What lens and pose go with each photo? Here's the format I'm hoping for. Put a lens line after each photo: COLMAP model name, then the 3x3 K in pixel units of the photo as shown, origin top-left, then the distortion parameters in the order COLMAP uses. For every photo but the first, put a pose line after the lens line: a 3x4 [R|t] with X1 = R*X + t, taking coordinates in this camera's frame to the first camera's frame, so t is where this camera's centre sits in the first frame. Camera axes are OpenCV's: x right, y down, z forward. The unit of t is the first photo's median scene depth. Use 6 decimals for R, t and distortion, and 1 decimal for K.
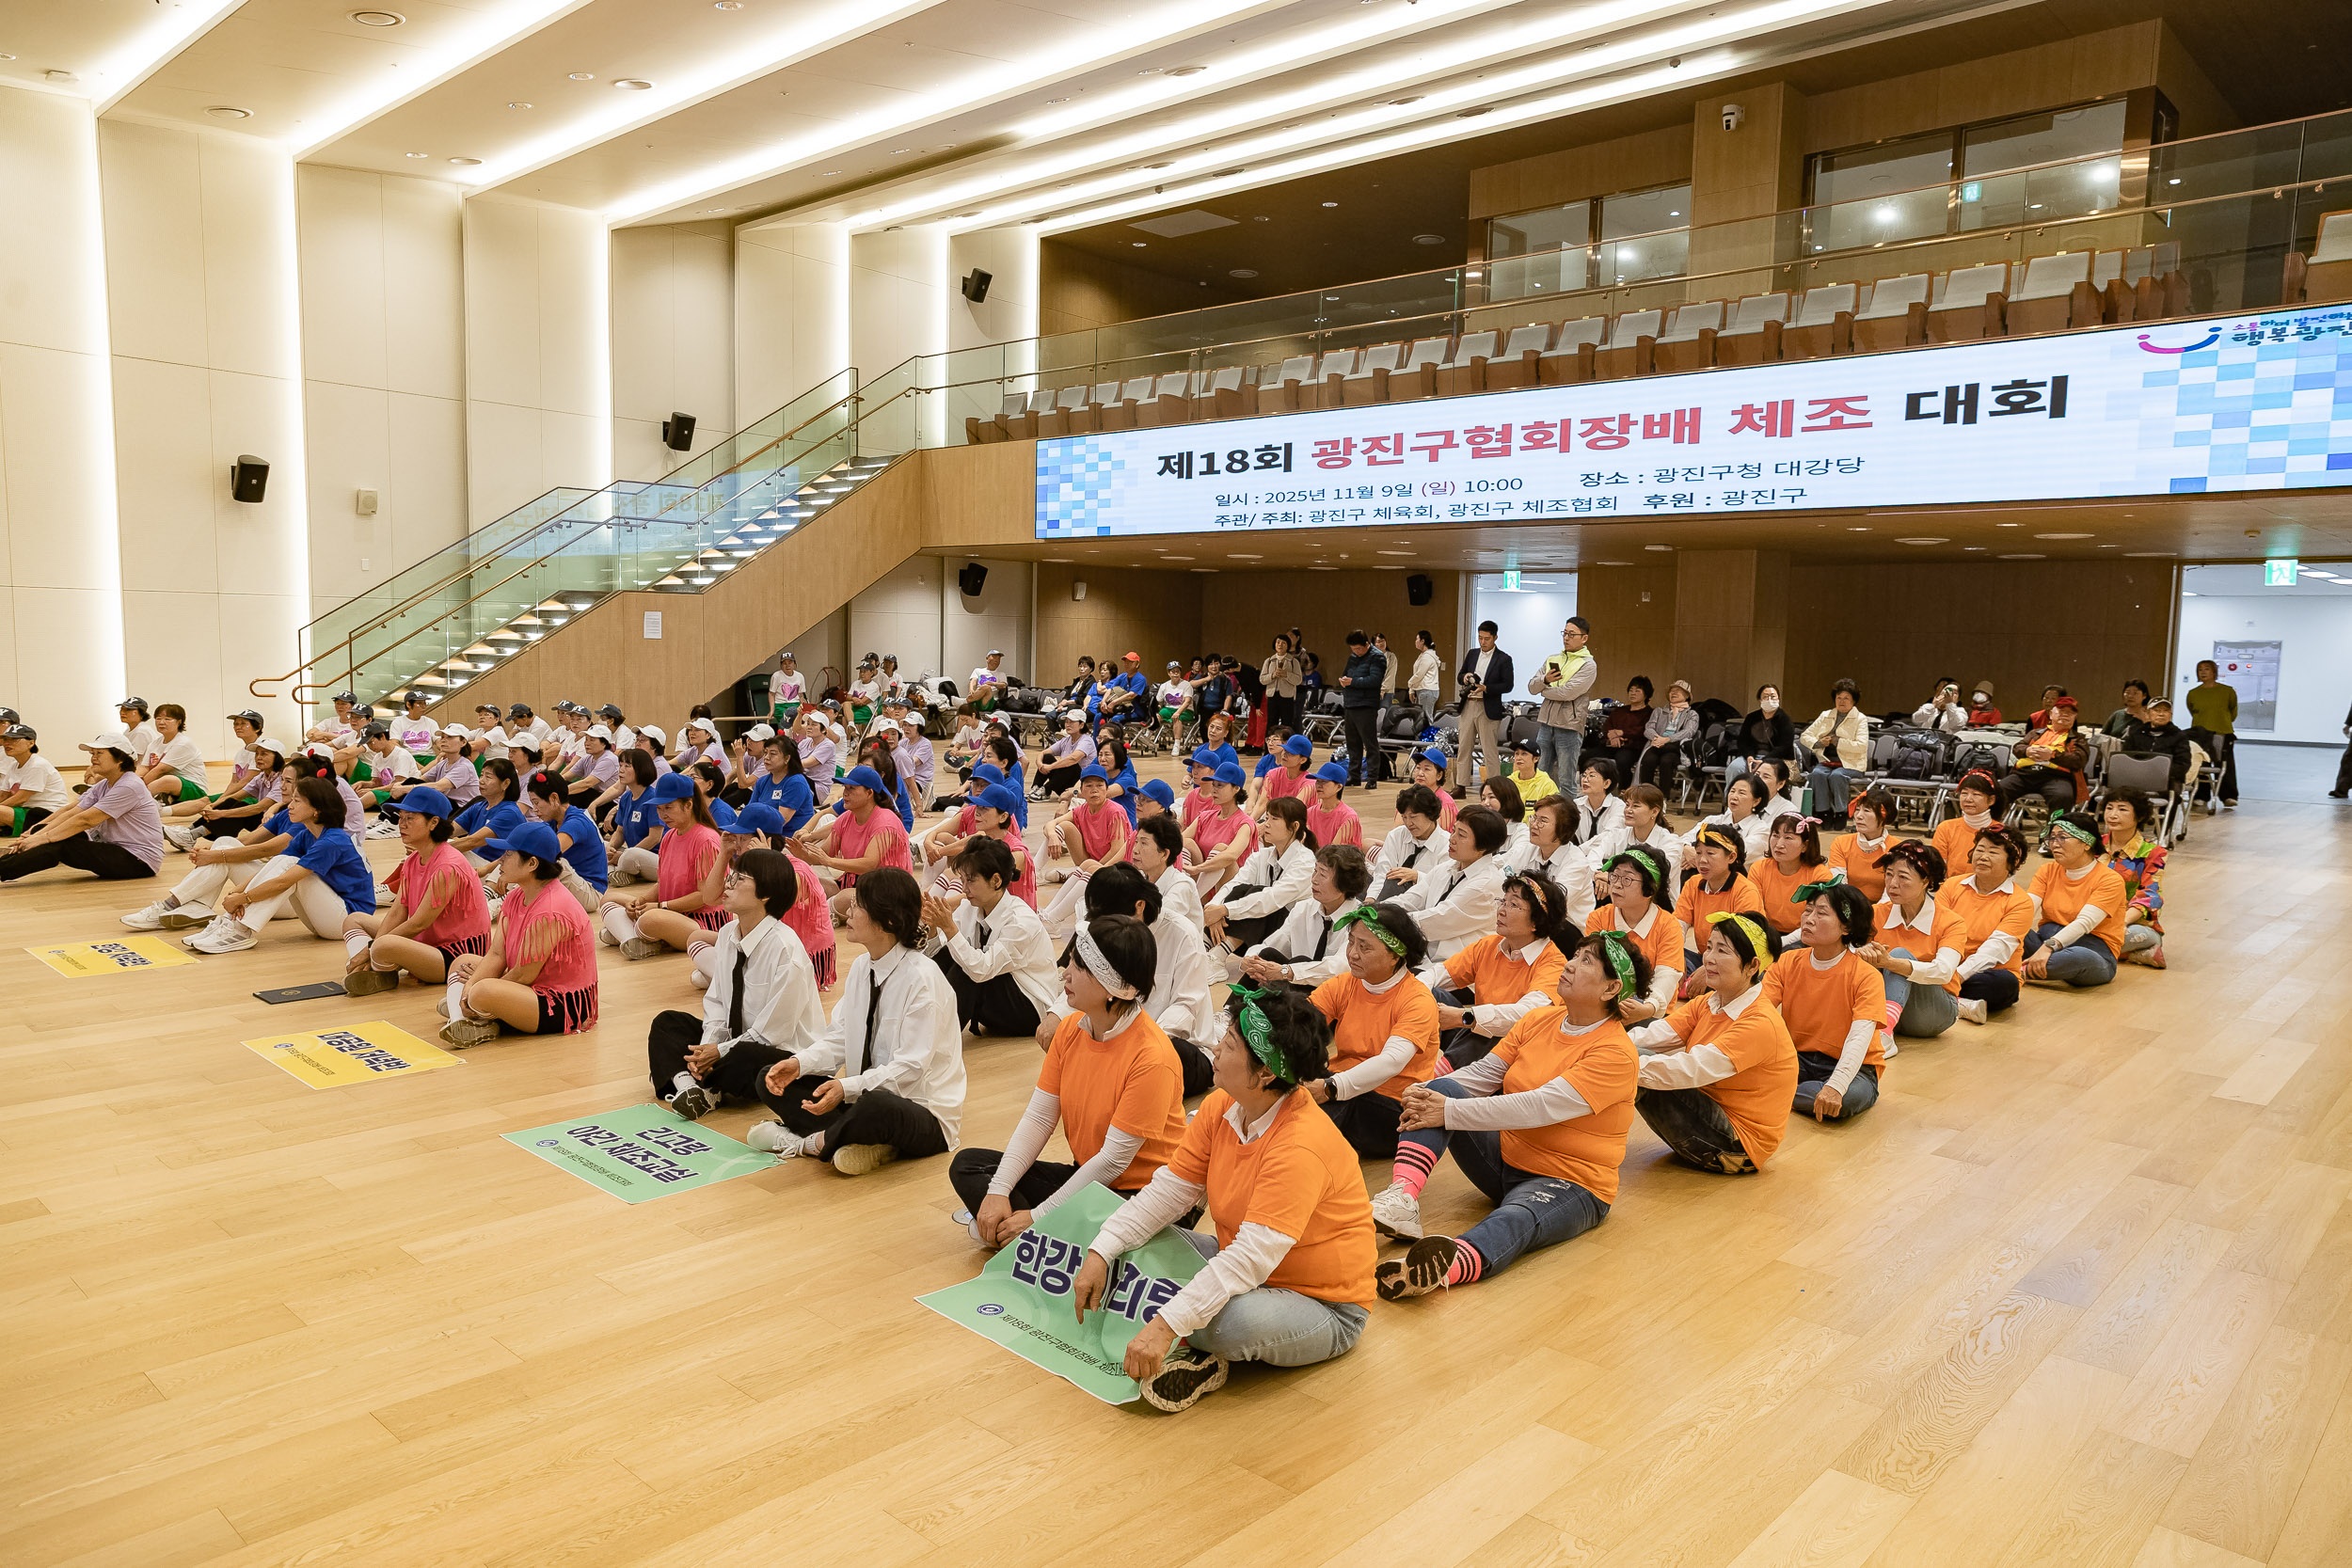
lens RADIAL K [[1581.0, 0, 1174.6], [0, 1581.0, 791.1], [0, 0, 1]] dist [-0.028212, 0.046980]
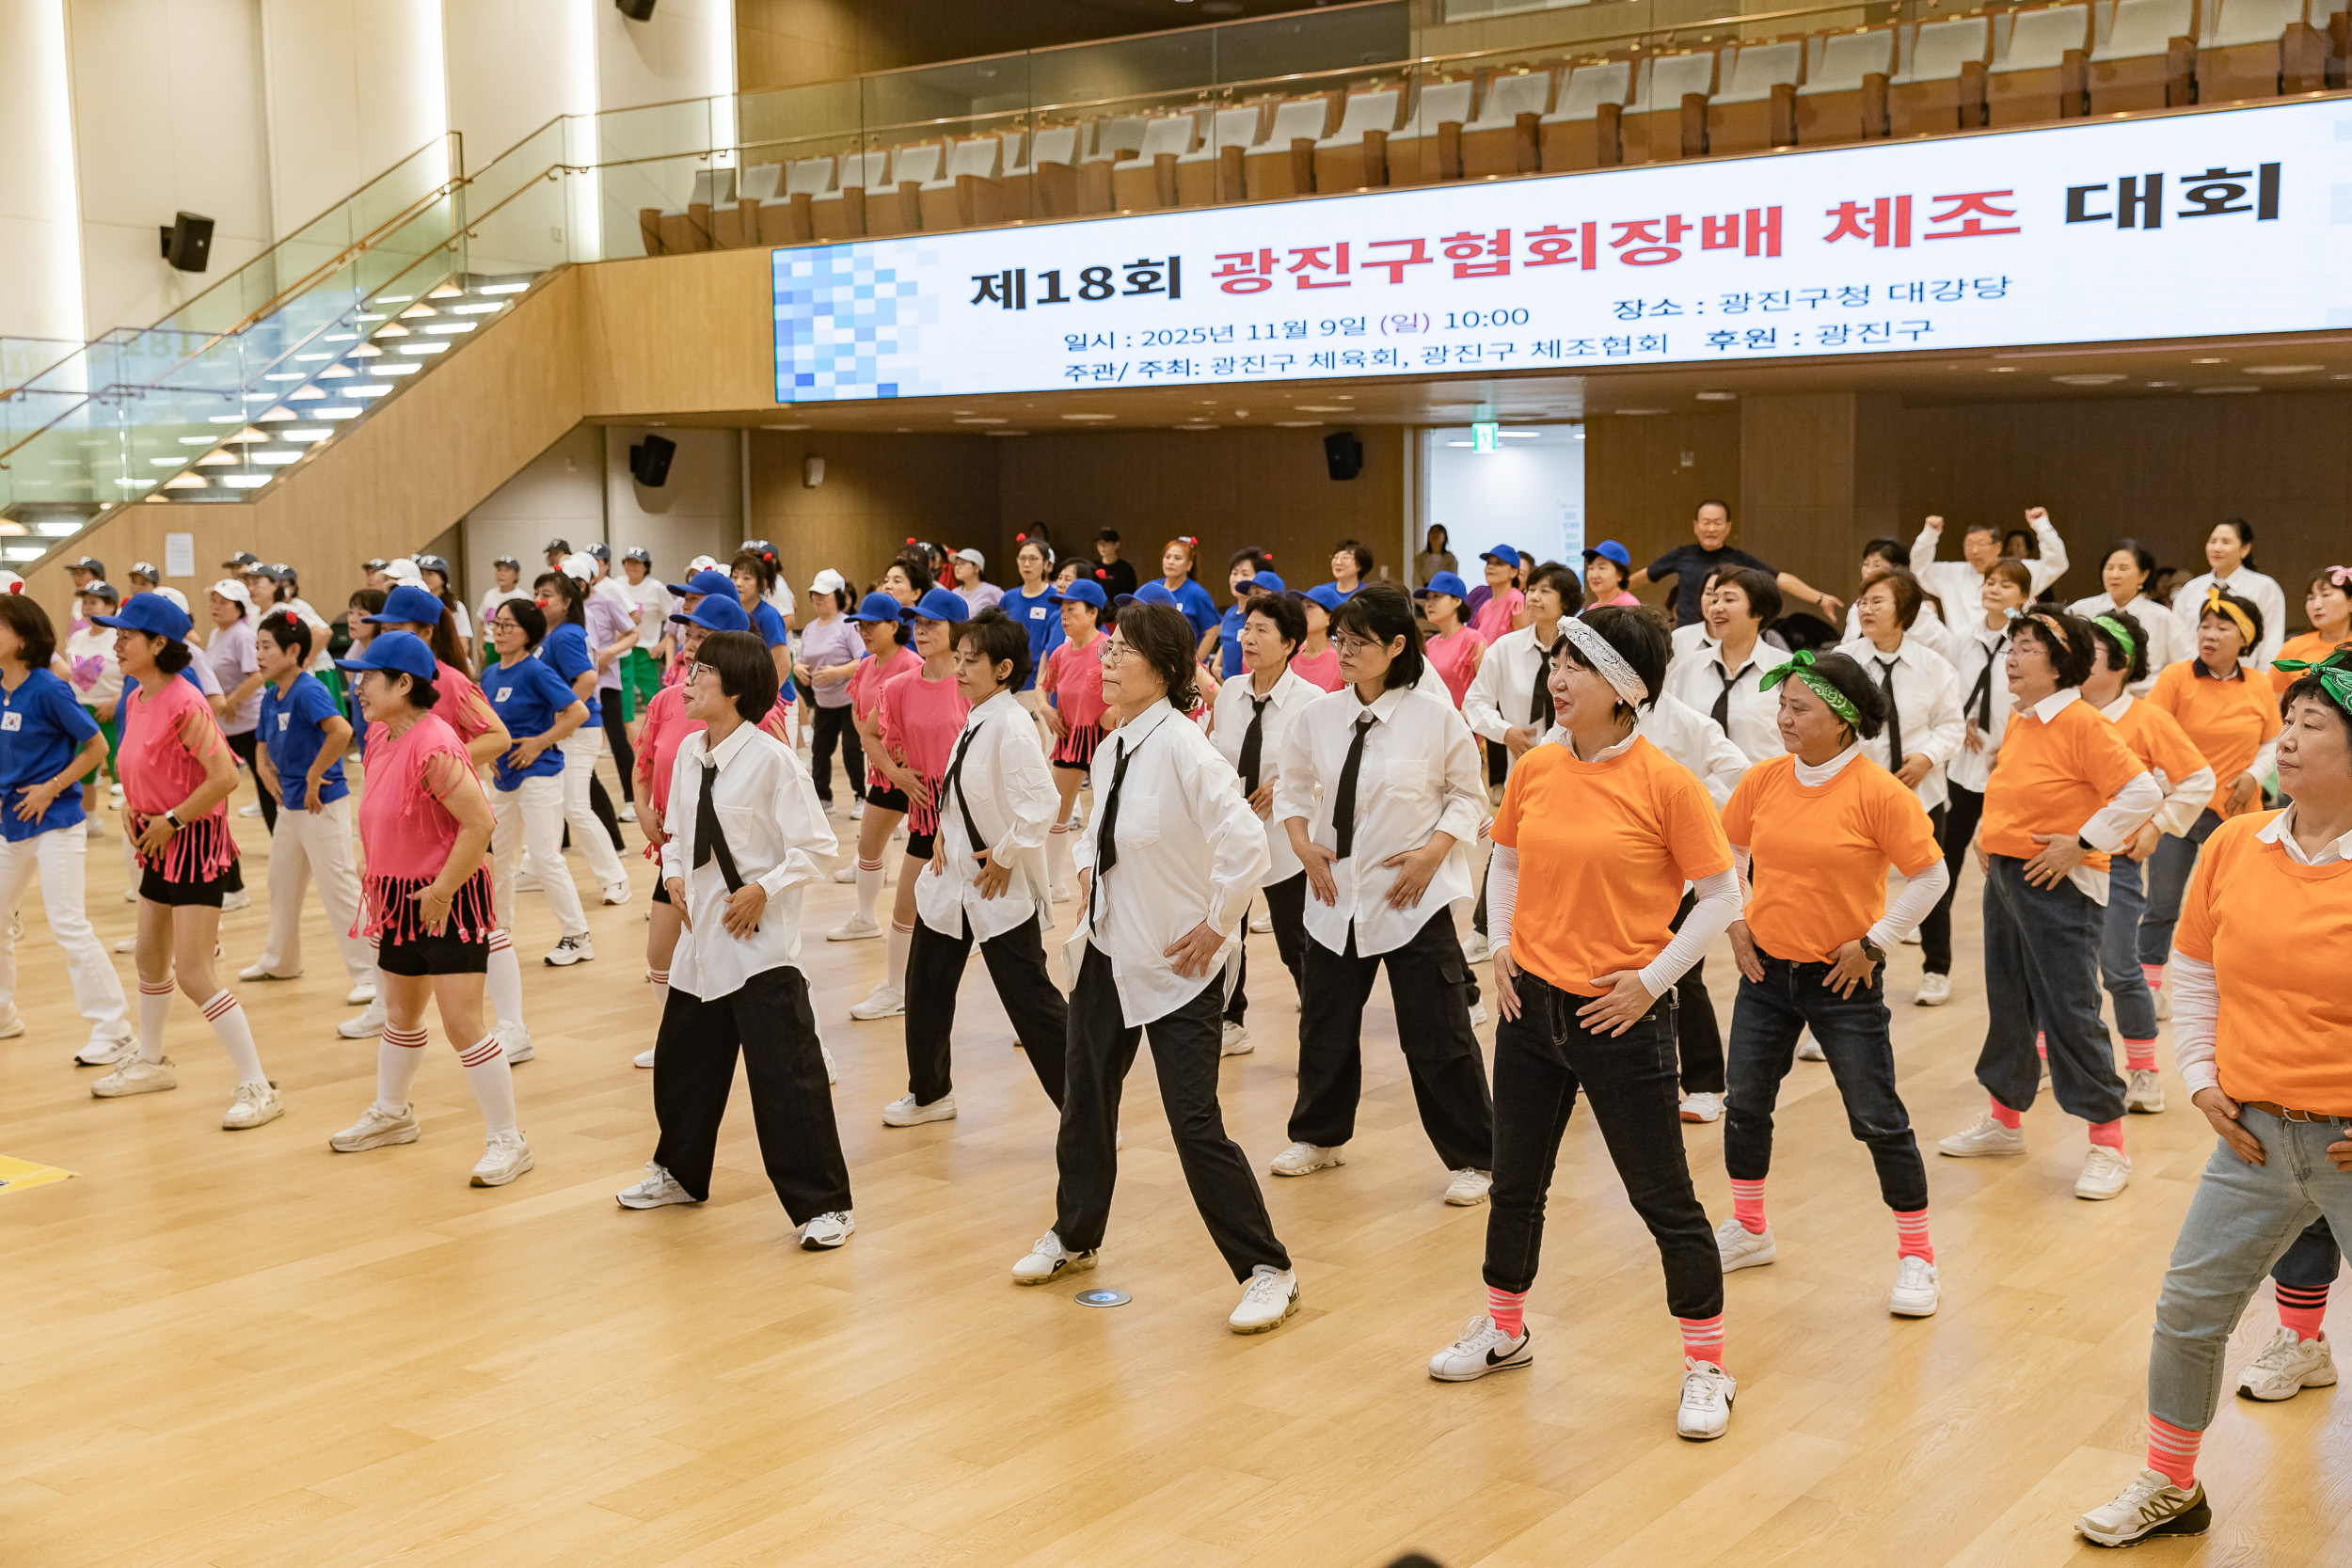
lens RADIAL K [[2646.7, 0, 1170.9], [0, 2646.7, 803.0], [0, 0, 1]] dist [0.016253, 0.054283]
pose [[0.992913, -0.043824, 0.110470, -0.064138], [0.042366, 0.998982, 0.015509, -0.006102], [-0.111038, -0.010719, 0.993758, -0.119943]]
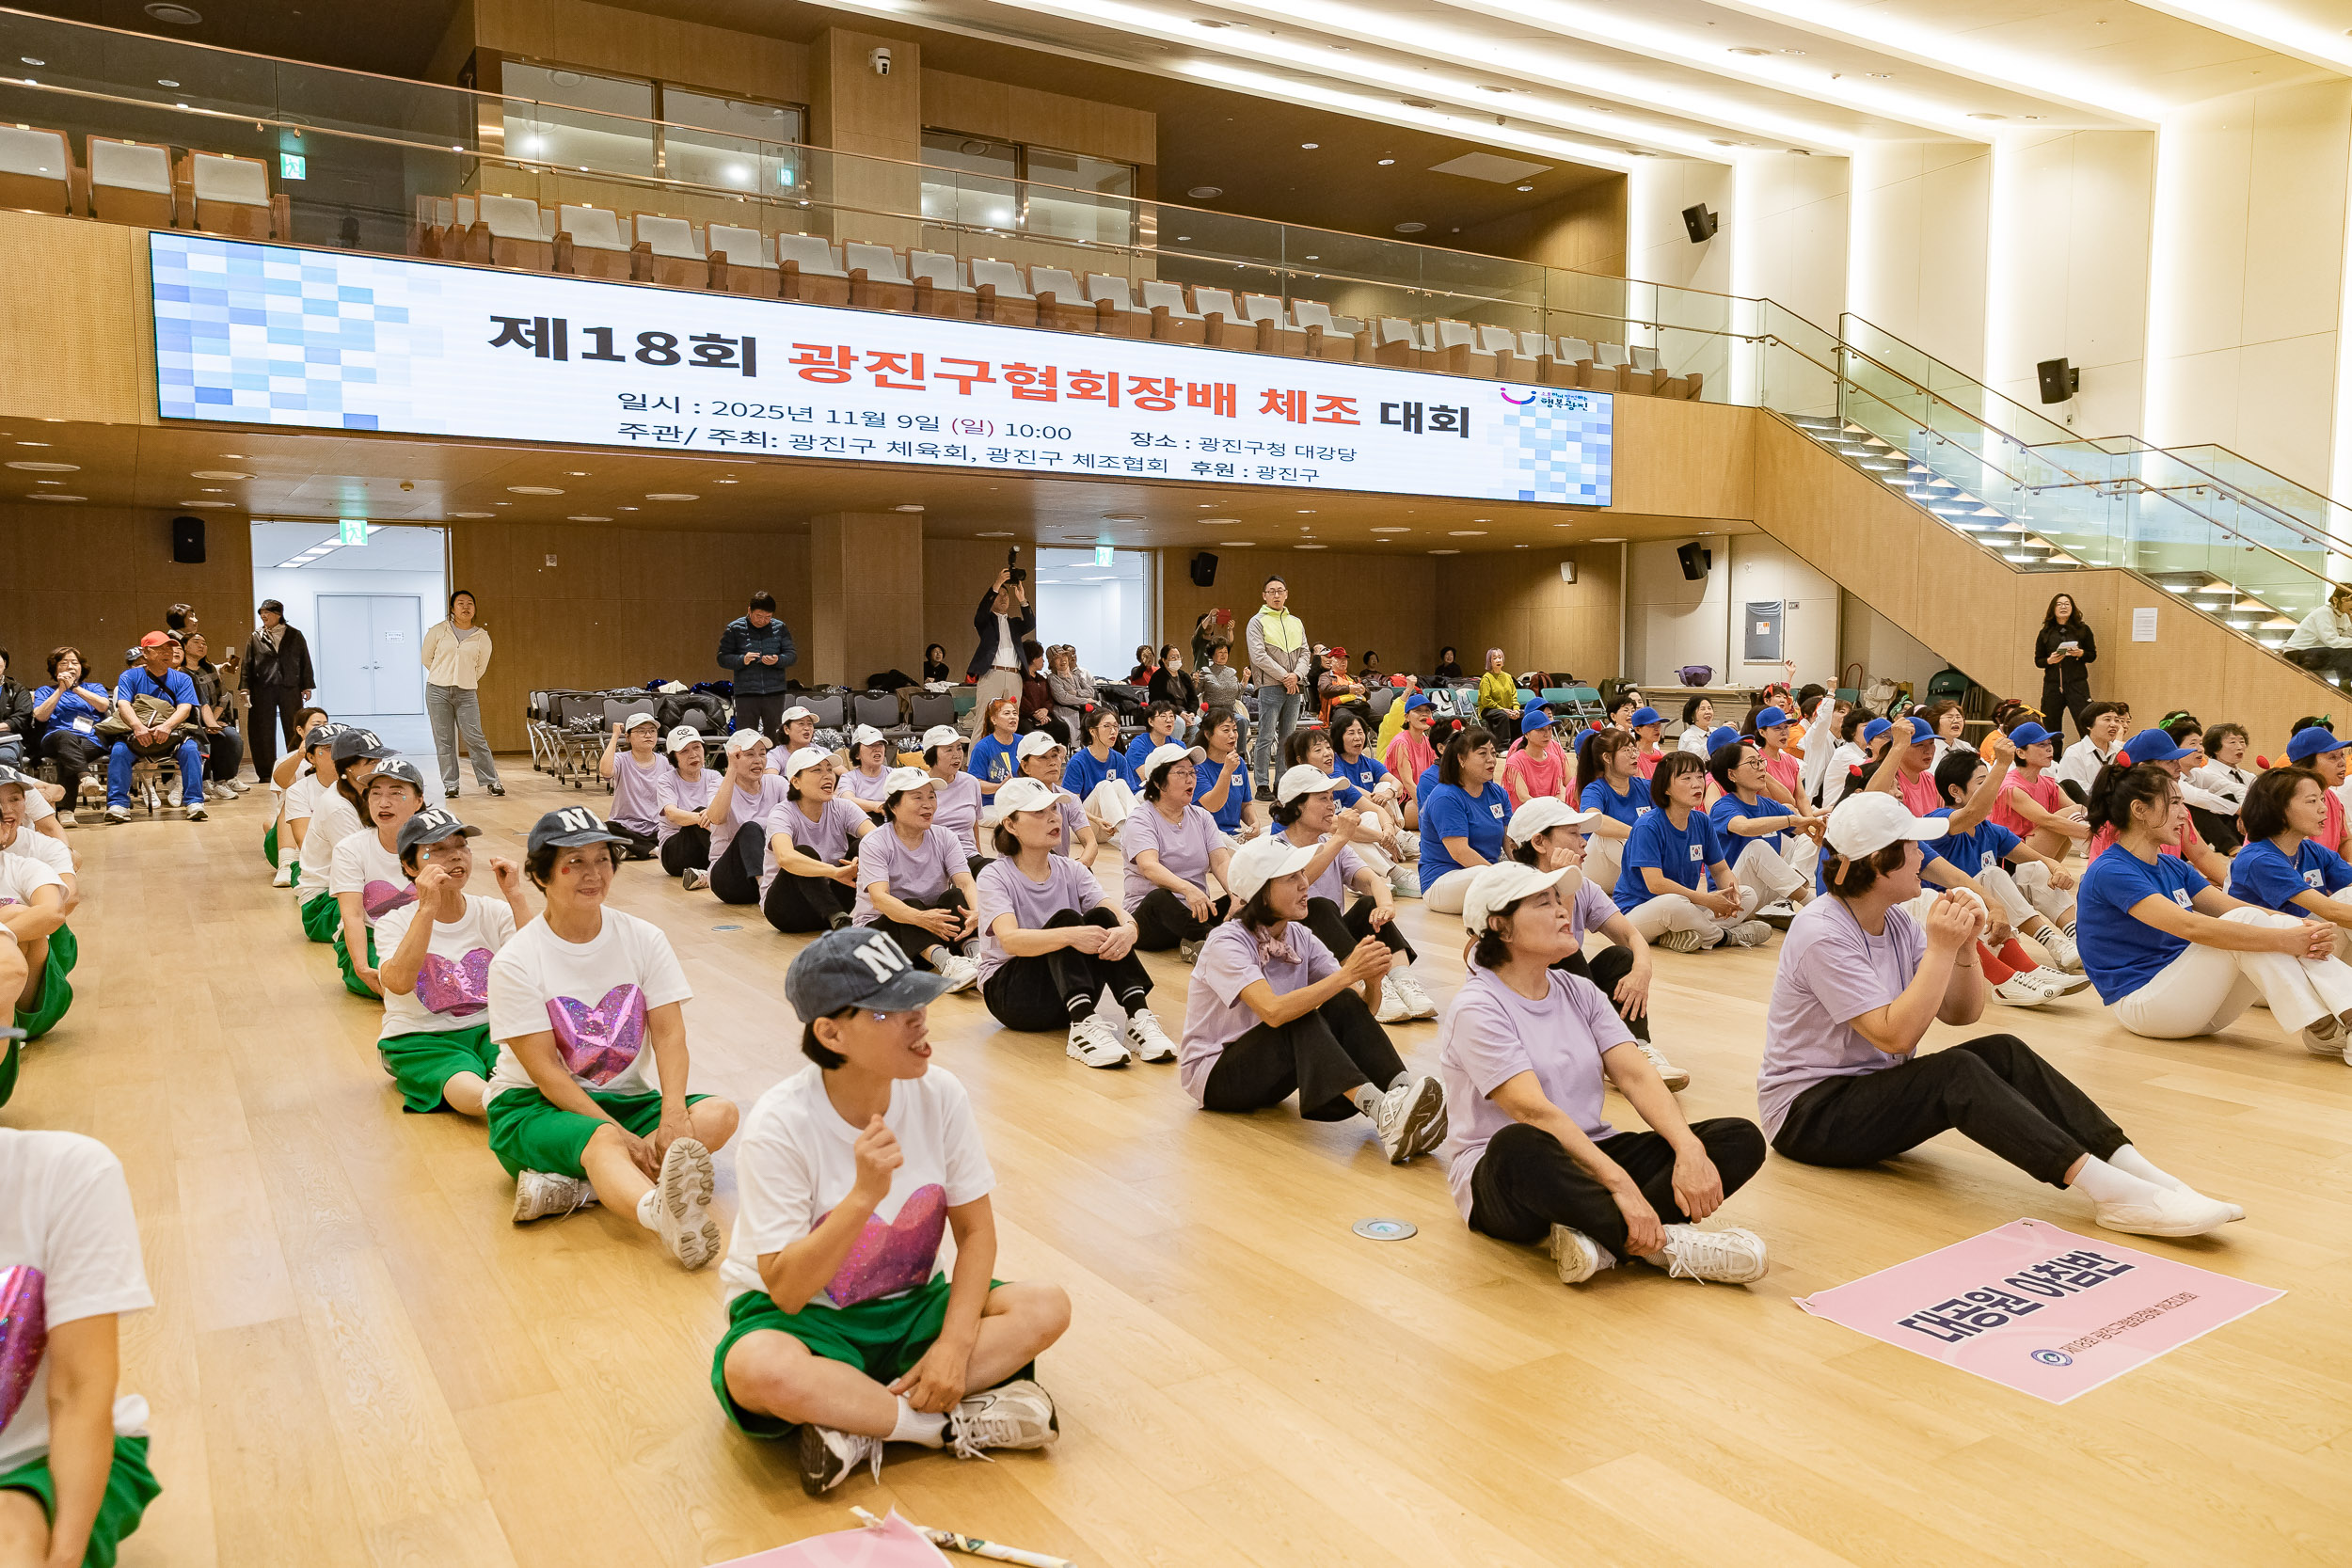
lens RADIAL K [[1693.7, 0, 1169.4], [0, 1693.7, 784.6], [0, 0, 1]] dist [-0.030789, 0.055493]
pose [[0.253796, -0.097683, 0.962313, -0.660228], [0.101263, 0.992104, 0.074001, -0.051977], [-0.961943, 0.078666, 0.261683, 0.624564]]
